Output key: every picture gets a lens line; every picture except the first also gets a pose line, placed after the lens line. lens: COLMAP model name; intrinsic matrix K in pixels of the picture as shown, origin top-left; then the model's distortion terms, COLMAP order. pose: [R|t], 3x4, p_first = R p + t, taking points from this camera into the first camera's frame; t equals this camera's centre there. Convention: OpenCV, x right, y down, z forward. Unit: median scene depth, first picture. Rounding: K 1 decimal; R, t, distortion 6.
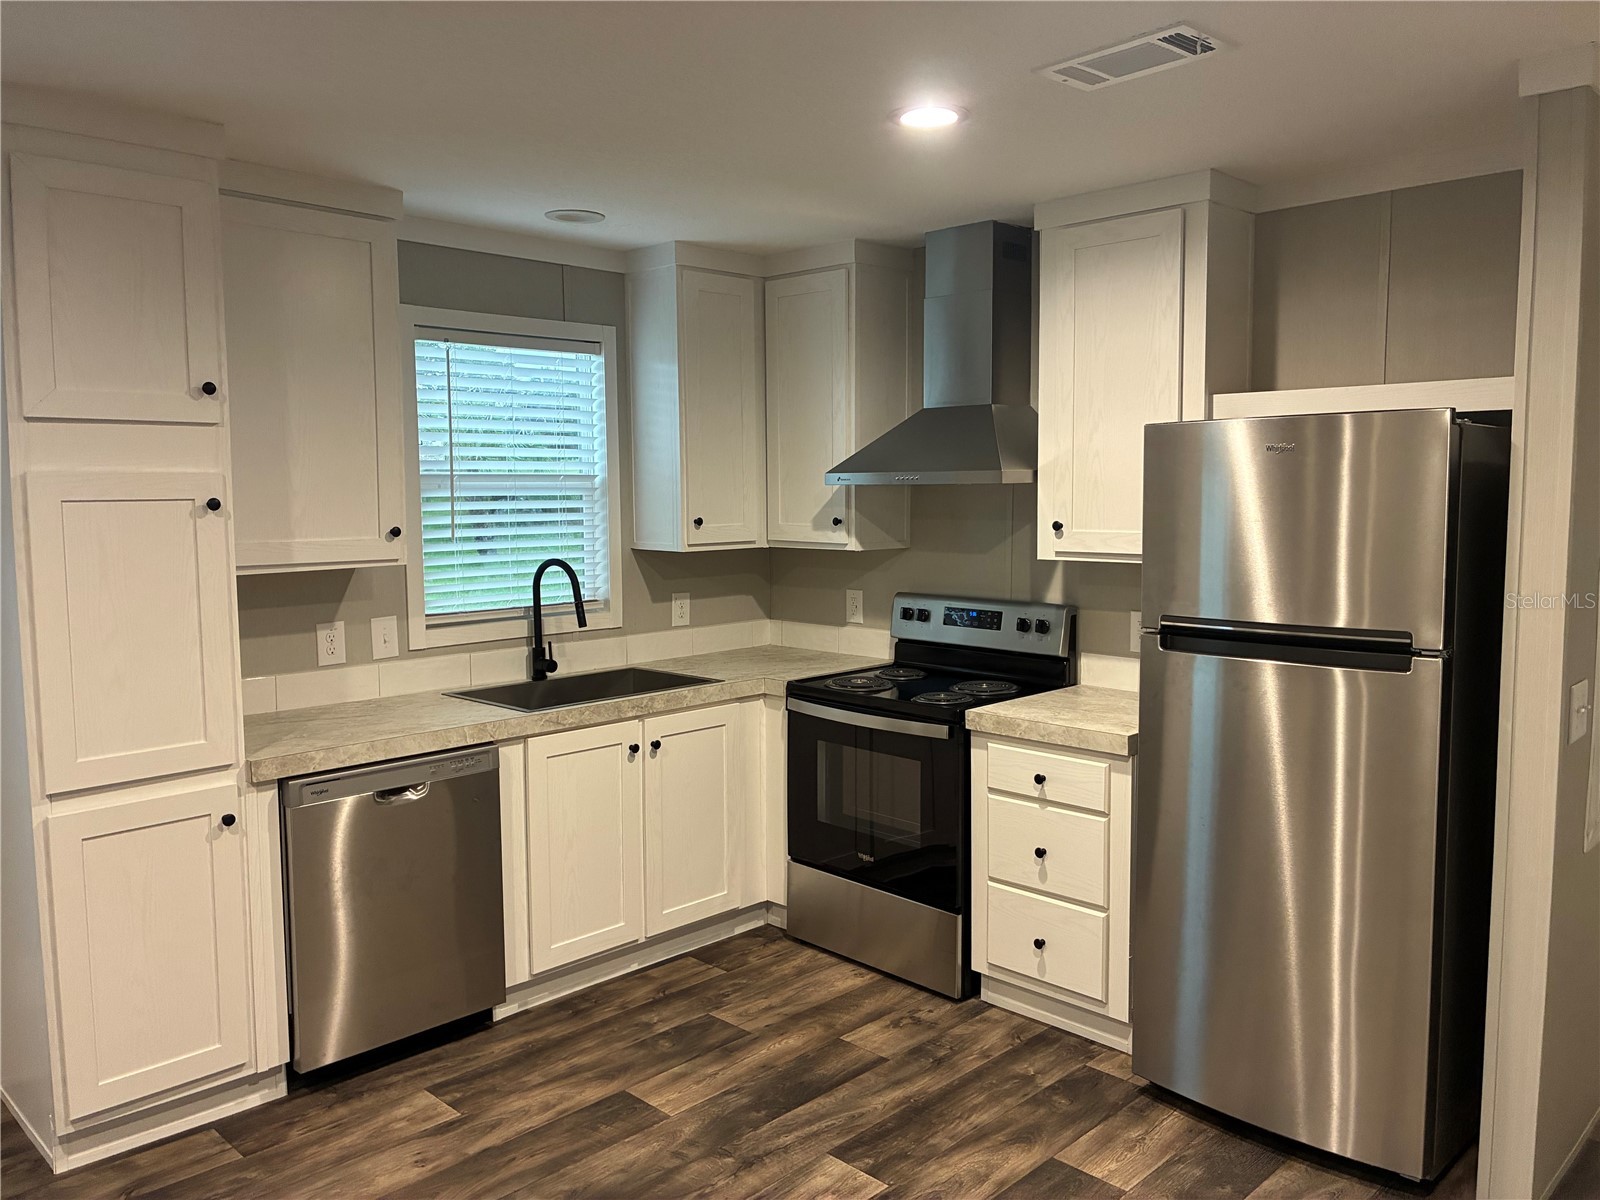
lens RADIAL K [[1255.7, 0, 801.4], [0, 1255.7, 572.7], [0, 0, 1]] dist [0.010923, -0.001149]
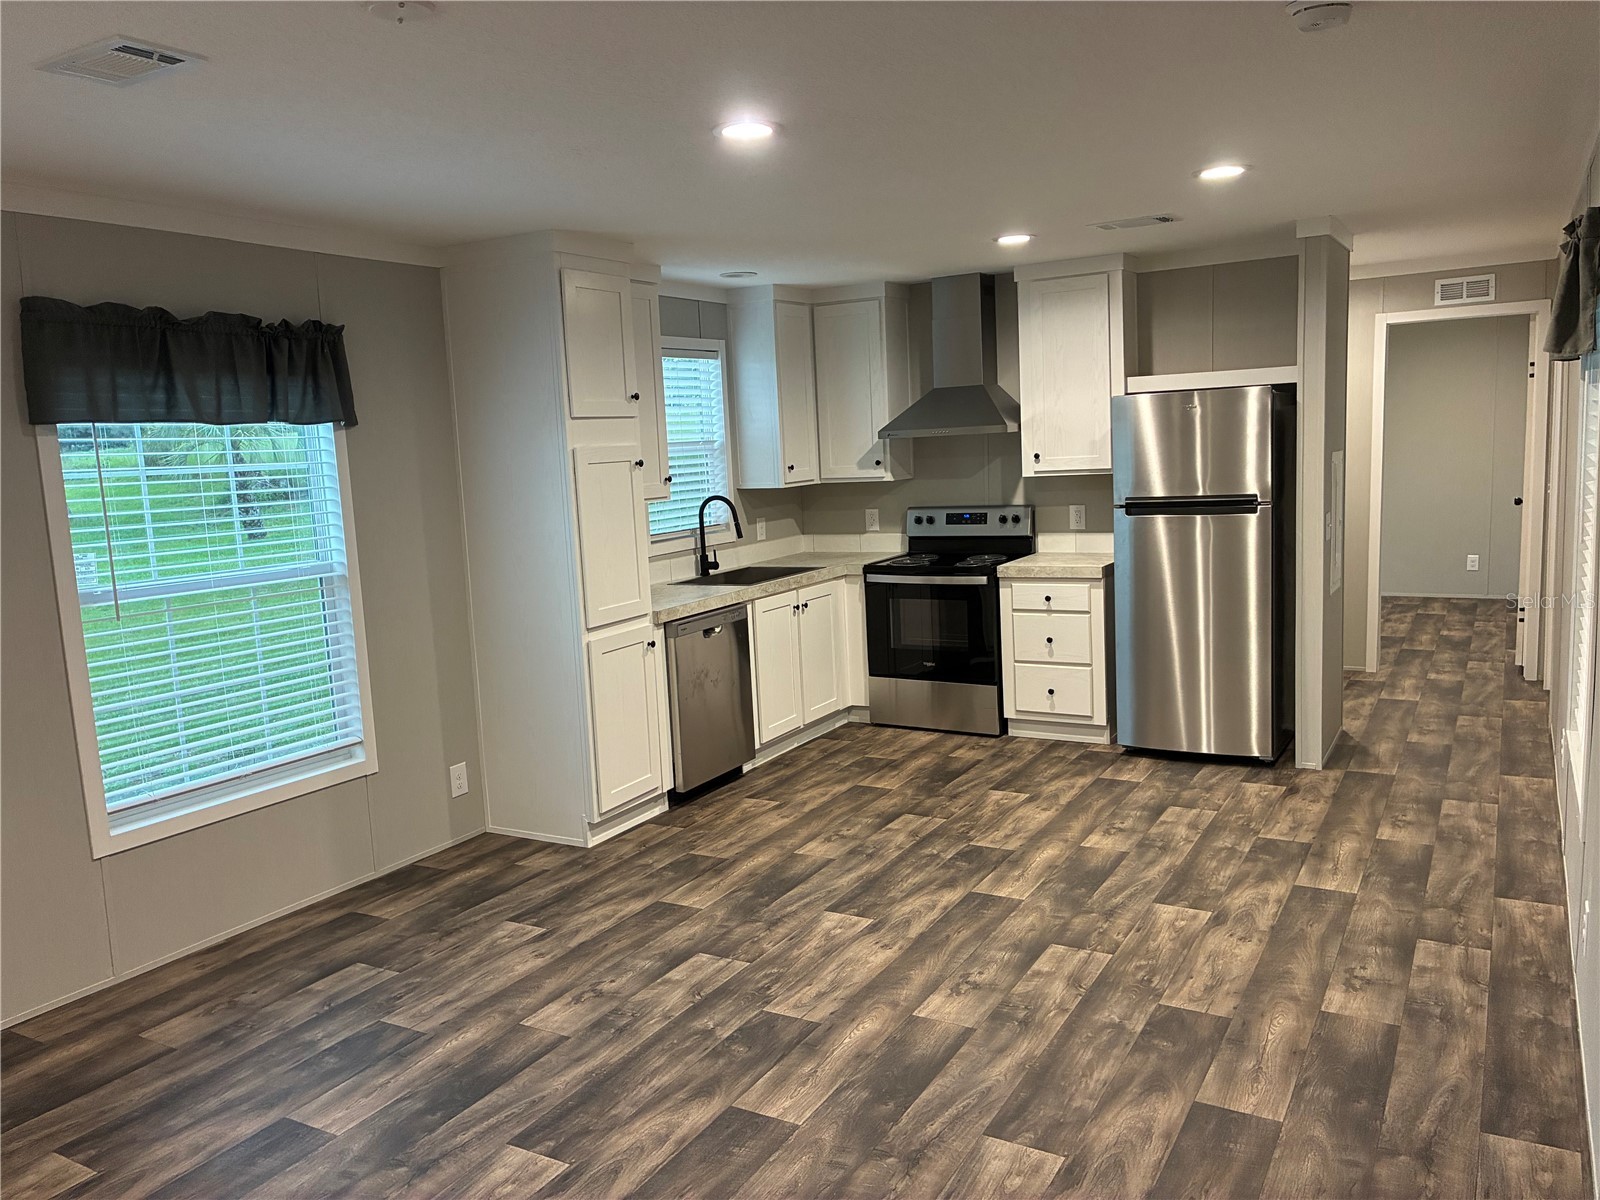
lens RADIAL K [[1216.4, 0, 800.0], [0, 1216.4, 600.0], [0, 0, 1]] dist [0.040072, -0.002887]
pose [[0.967719, -0.075816, 0.240360, -0.489502], [0.062888, 0.996153, 0.061020, 0.033968], [-0.244061, -0.043934, 0.968764, -0.504706]]
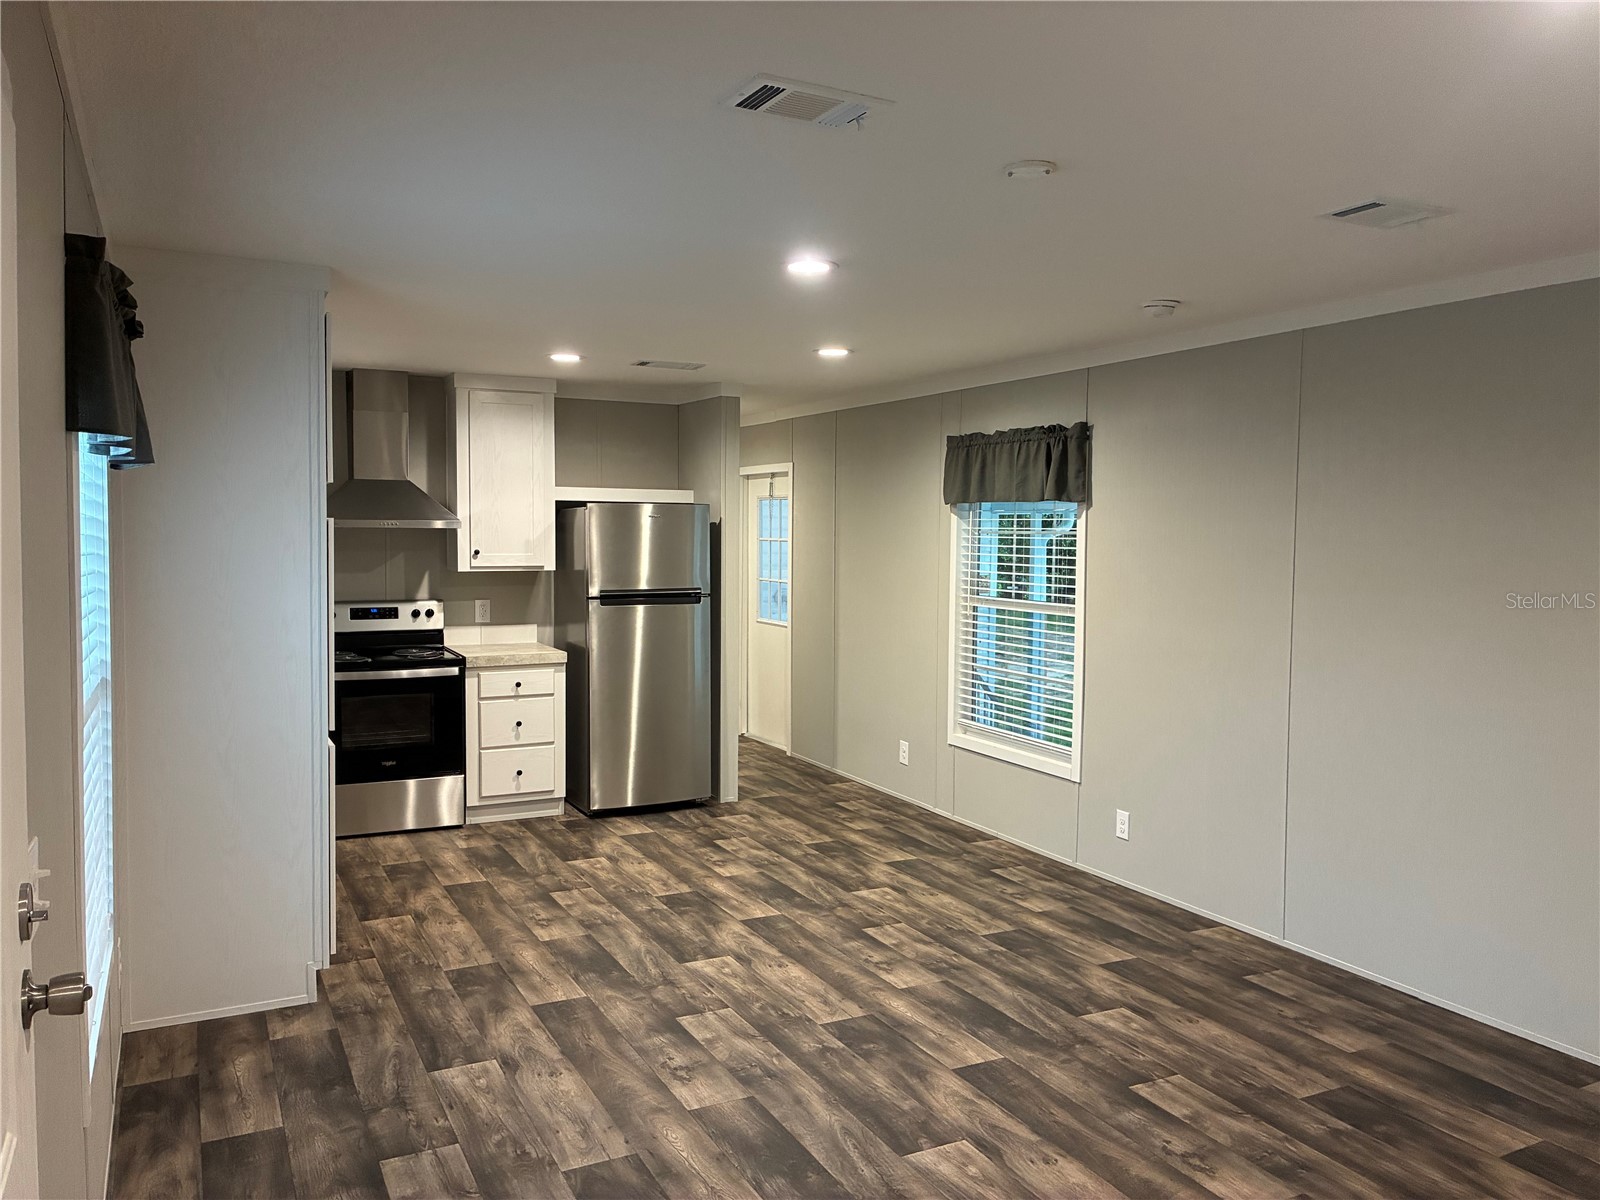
lens RADIAL K [[1216.4, 0, 800.0], [0, 1216.4, 600.0], [0, 0, 1]] dist [0.040072, -0.002887]
pose [[0.320068, -0.046579, 0.946249, -1.227265], [0.057807, 0.997890, 0.029568, 0.005612], [-0.945629, 0.045236, 0.322085, -0.001213]]
